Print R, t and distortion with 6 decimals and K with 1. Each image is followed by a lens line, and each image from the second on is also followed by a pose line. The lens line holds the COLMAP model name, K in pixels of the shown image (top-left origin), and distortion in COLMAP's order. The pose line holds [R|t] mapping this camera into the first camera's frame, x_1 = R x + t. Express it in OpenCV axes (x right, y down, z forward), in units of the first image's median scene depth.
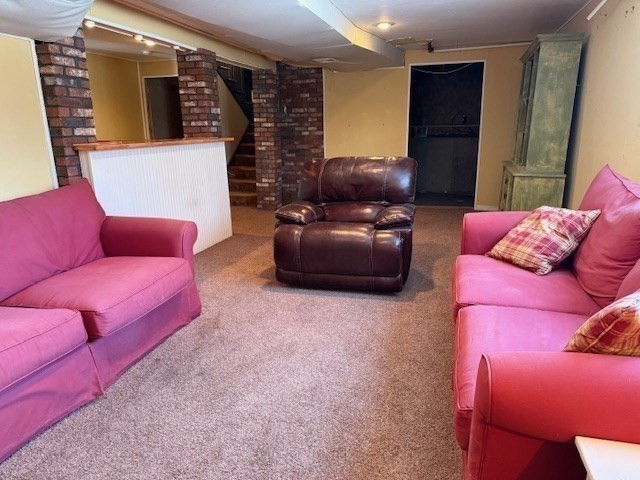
lens RADIAL K [[448.3, 0, 319.6], [0, 448.3, 241.5], [0, 0, 1]] dist [0.007192, 0.001072]
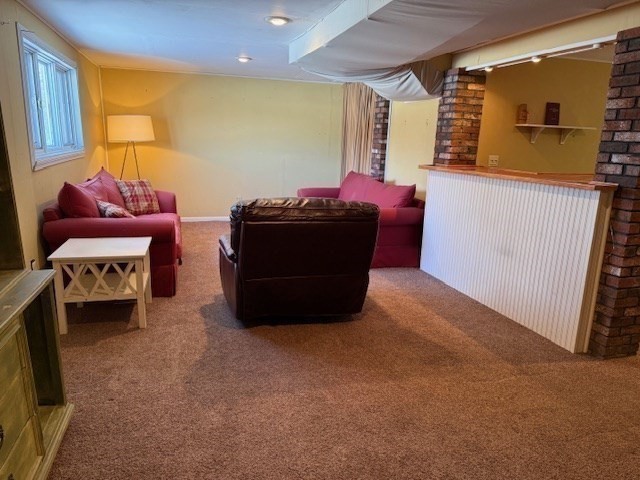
lens RADIAL K [[448.3, 0, 318.5], [0, 448.3, 241.6], [0, 0, 1]] dist [0.007192, 0.001072]
pose [[-0.828368, 0.125295, -0.545992, 0.508853], [-0.145487, 0.893101, 0.425681, -0.463018], [0.540961, 0.432055, -0.721588, 1.622434]]
